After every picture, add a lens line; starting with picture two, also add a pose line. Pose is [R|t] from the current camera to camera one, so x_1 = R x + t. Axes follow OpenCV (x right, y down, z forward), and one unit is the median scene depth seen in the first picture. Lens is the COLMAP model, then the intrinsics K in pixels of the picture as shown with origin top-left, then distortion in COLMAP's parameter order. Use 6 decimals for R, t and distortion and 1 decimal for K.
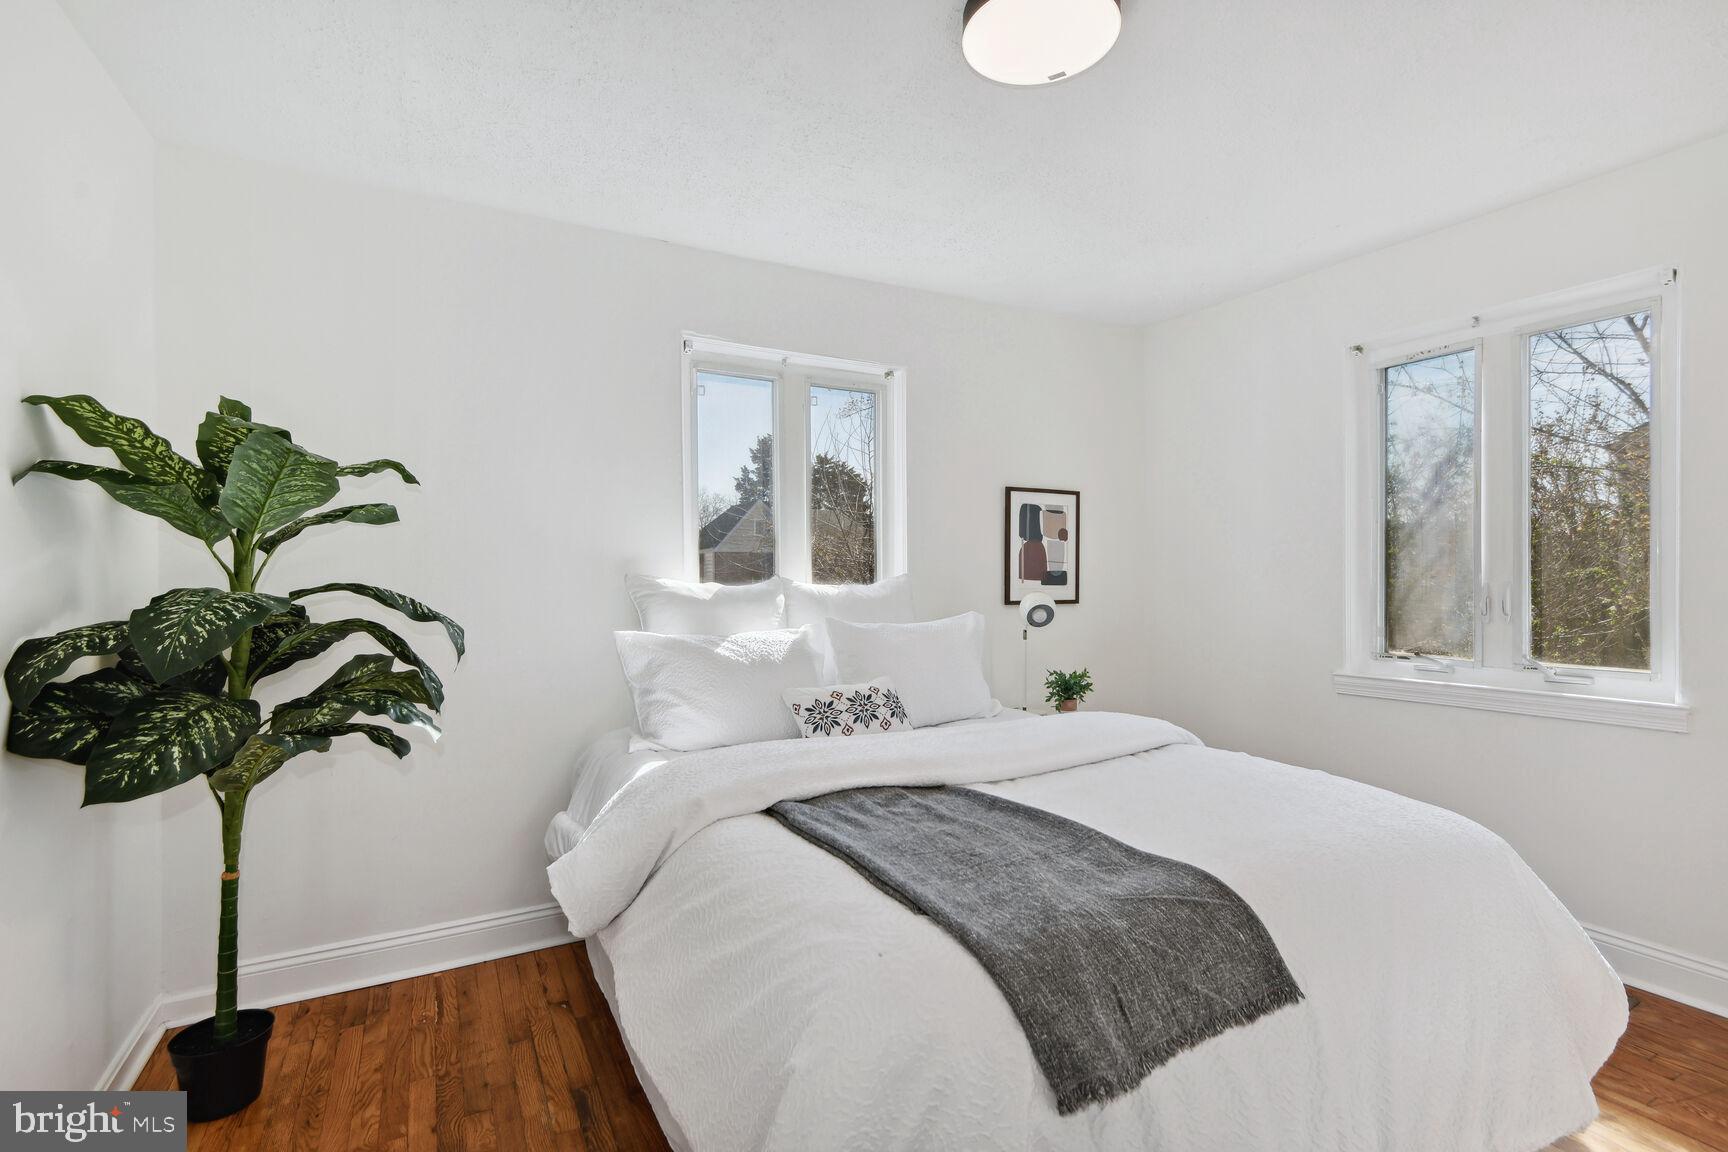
lens RADIAL K [[801.3, 0, 867.7], [0, 801.3, 576.4], [0, 0, 1]] dist [0.004162, 0.000227]
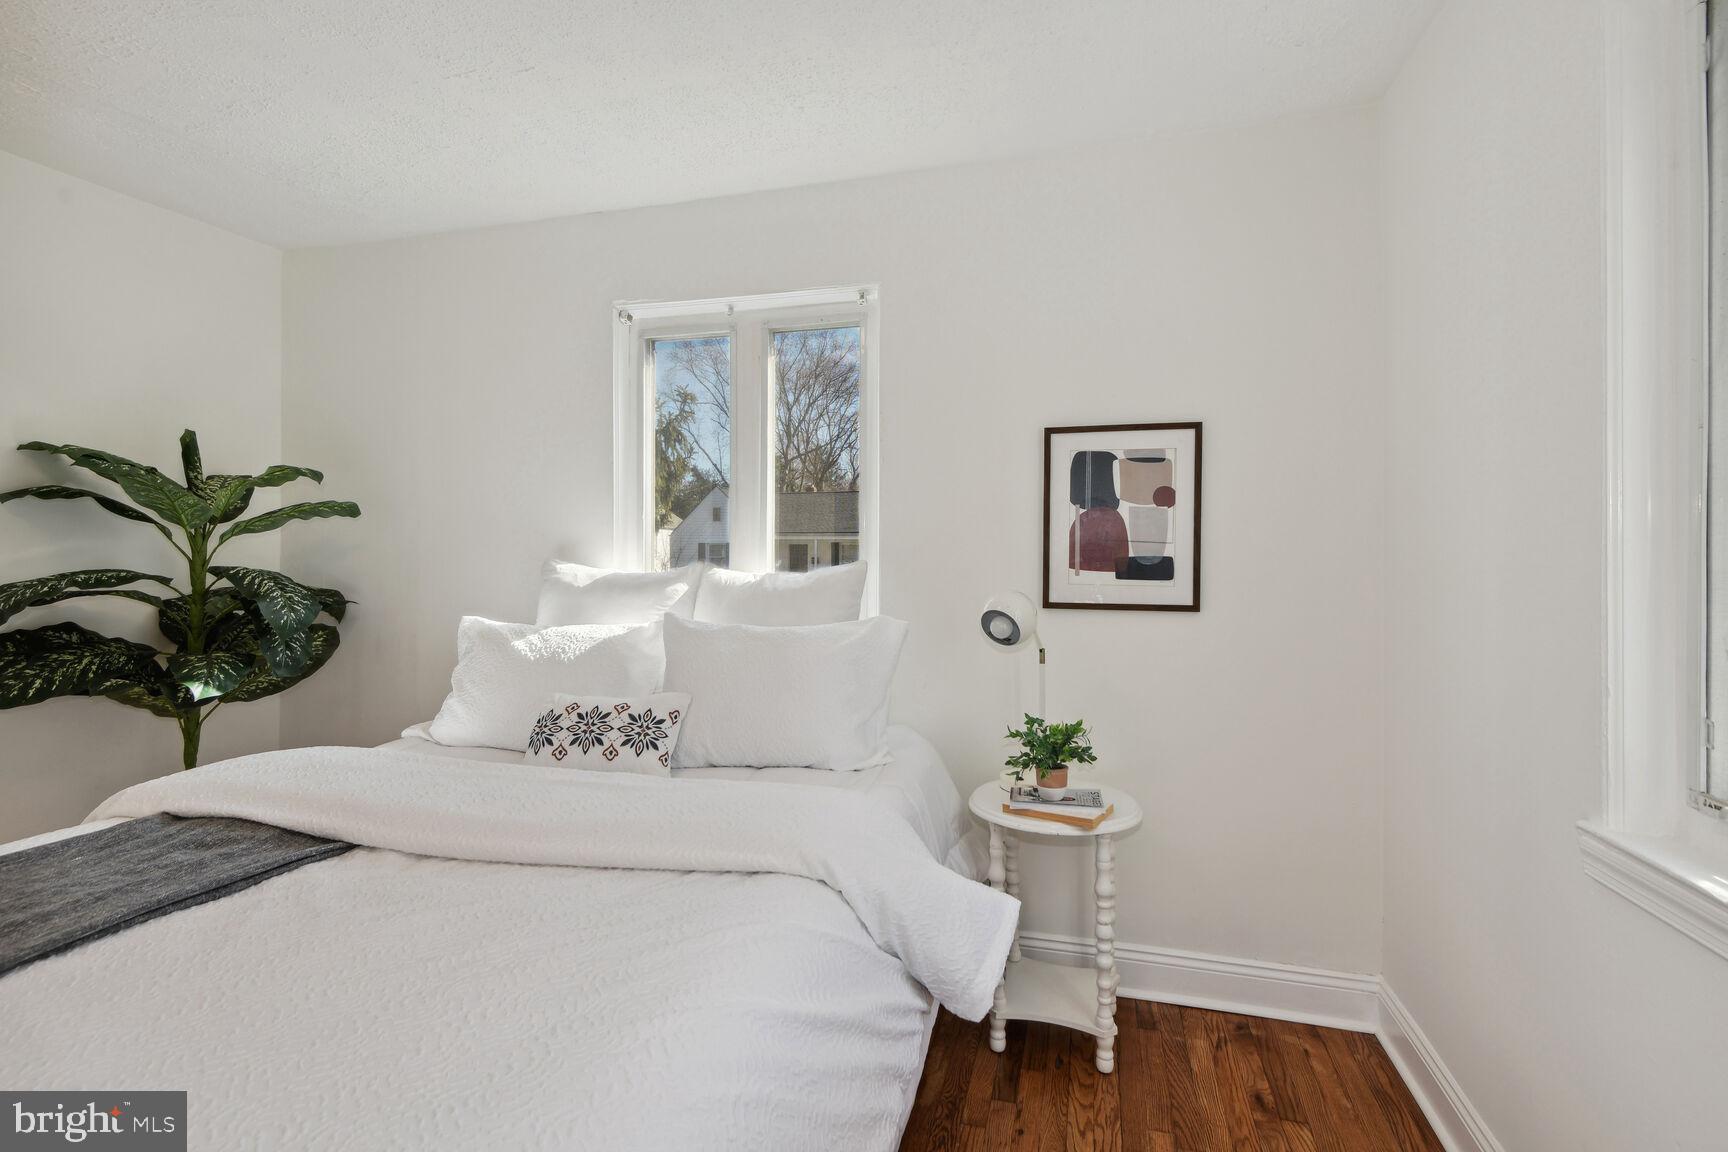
lens RADIAL K [[801.3, 0, 870.5], [0, 801.3, 578.5], [0, 0, 1]] dist [0.004162, 0.000227]
pose [[0.728251, 0.018389, -0.685064, 0.519194], [-0.001922, 0.999691, 0.024790, -0.004891], [0.685308, -0.016737, 0.728061, 0.421166]]
